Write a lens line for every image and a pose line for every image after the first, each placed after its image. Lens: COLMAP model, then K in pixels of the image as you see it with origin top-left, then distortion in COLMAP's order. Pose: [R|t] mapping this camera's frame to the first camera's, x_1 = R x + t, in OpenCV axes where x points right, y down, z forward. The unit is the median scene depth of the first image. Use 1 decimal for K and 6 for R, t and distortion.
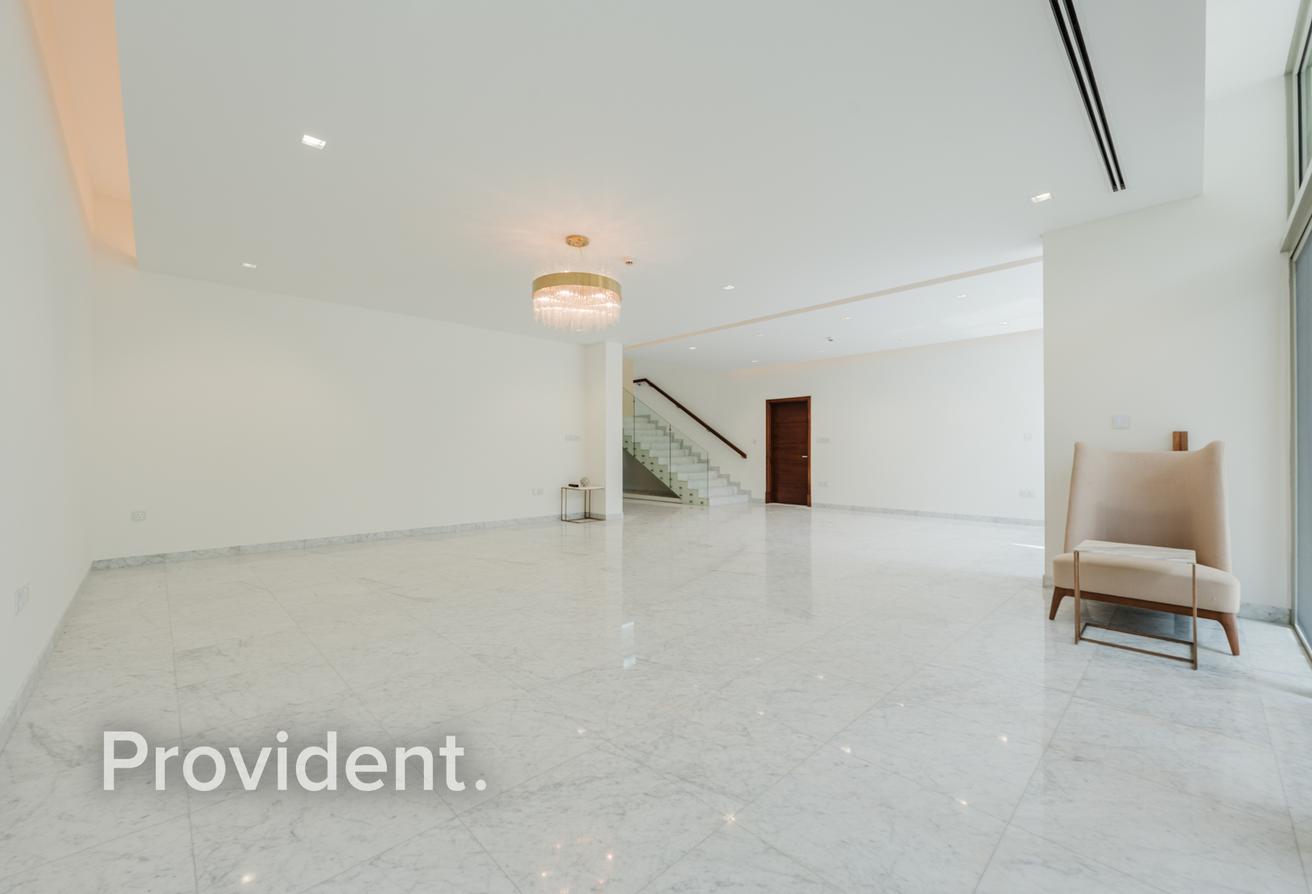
lens RADIAL K [[524.4, 0, 656.0], [0, 524.4, 447.0], [0, 0, 1]] dist [0.000251, -0.000007]
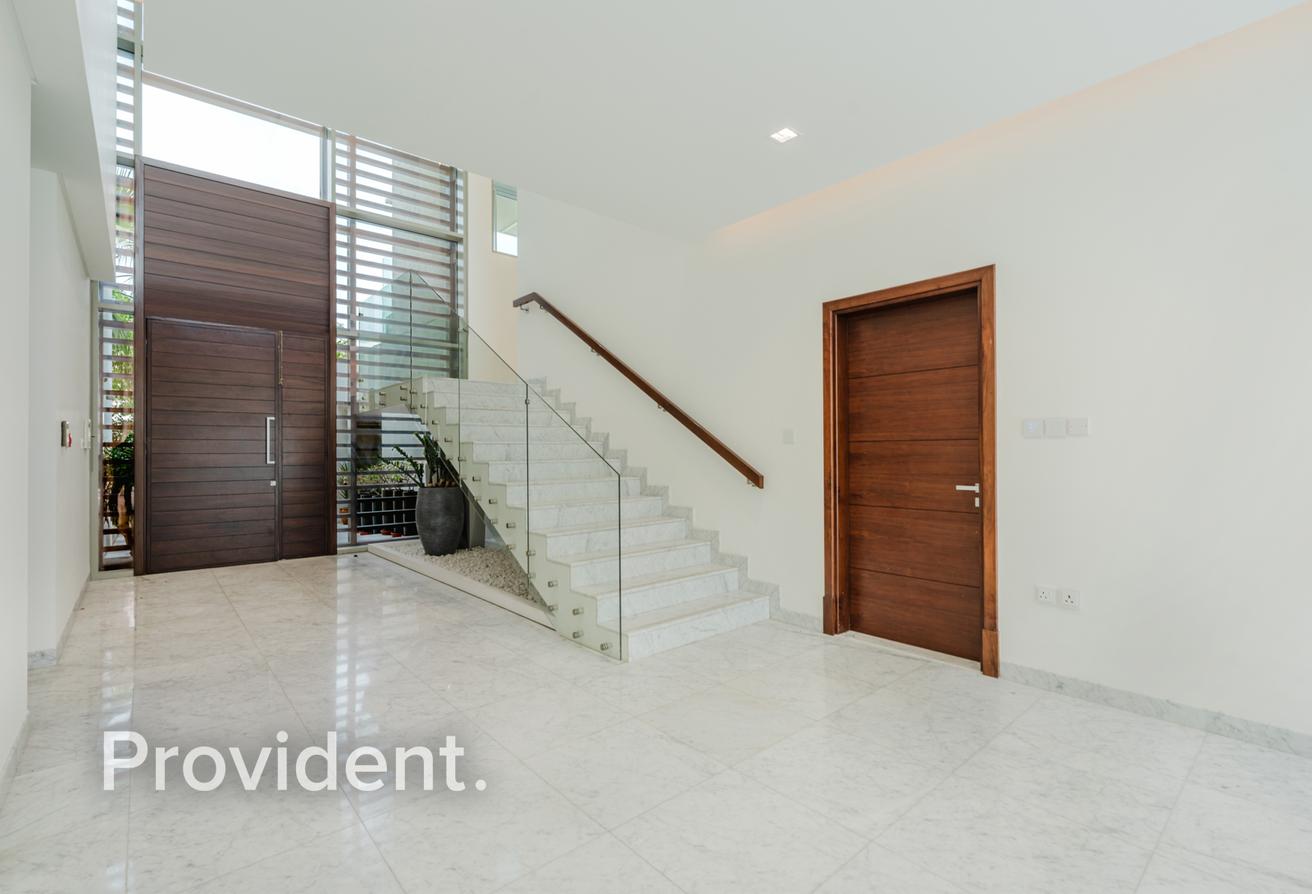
lens RADIAL K [[596.0, 0, 656.0], [0, 596.0, 447.0], [0, 0, 1]] dist [0.001213, 0.000129]
pose [[0.998615, -0.005982, -0.052263, 0.129297], [0.005830, 0.999978, -0.003055, -0.003141], [0.052280, 0.002746, 0.998629, 0.646033]]
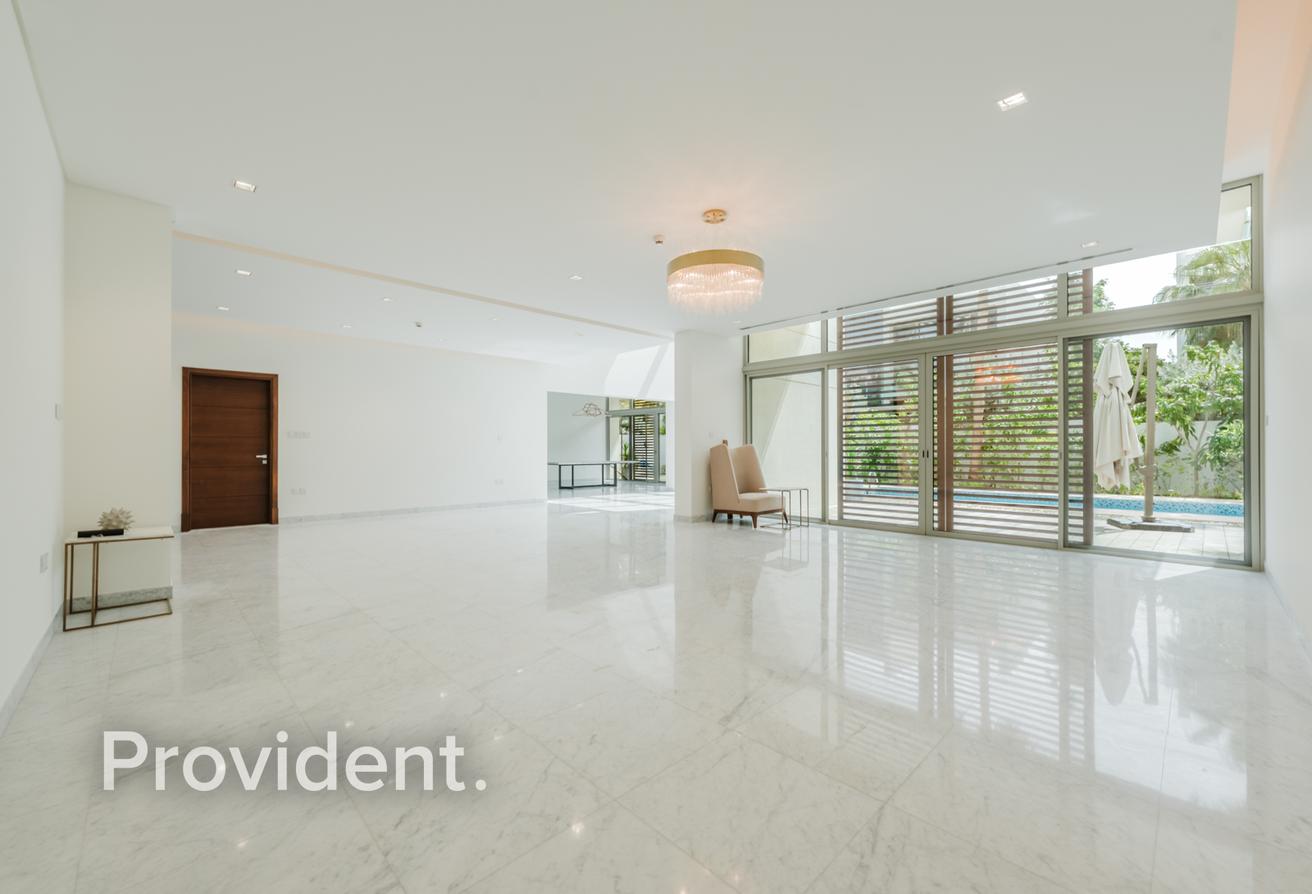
lens RADIAL K [[524.4, 0, 656.0], [0, 524.4, 447.0], [0, 0, 1]] dist [0.000251, -0.000007]
pose [[-0.015239, 0.005285, 0.999870, -0.426714], [-0.006125, 0.999967, -0.005379, 0.005820], [-0.999865, -0.006206, -0.015206, 0.449161]]
